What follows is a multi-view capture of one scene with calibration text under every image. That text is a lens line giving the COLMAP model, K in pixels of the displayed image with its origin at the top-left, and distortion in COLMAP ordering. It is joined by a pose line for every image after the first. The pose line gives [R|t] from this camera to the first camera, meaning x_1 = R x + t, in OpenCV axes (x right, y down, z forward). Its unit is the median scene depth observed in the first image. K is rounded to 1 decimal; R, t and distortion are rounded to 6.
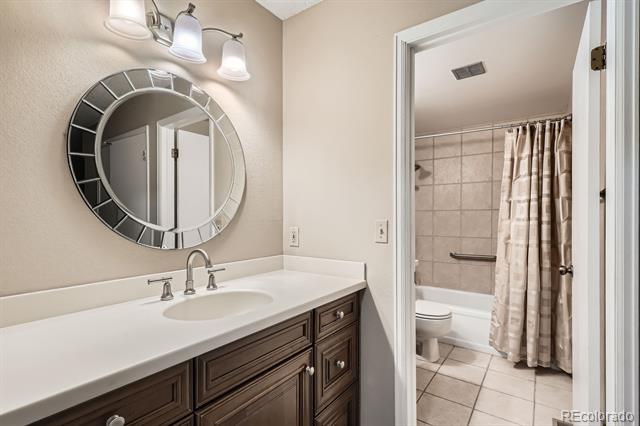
lens RADIAL K [[309.0, 0, 316.8], [0, 309.0, 218.5], [0, 0, 1]] dist [-0.002612, -0.001873]
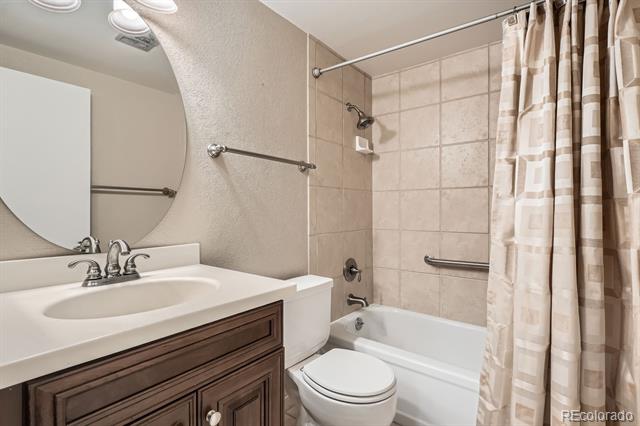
lens RADIAL K [[309.0, 0, 322.4], [0, 309.0, 207.9], [0, 0, 1]] dist [-0.002612, -0.001873]
pose [[0.999490, -0.001587, -0.031896, 0.342460], [0.001092, 0.999879, -0.015542, 0.030097], [0.031916, 0.015499, 0.999370, 0.506506]]
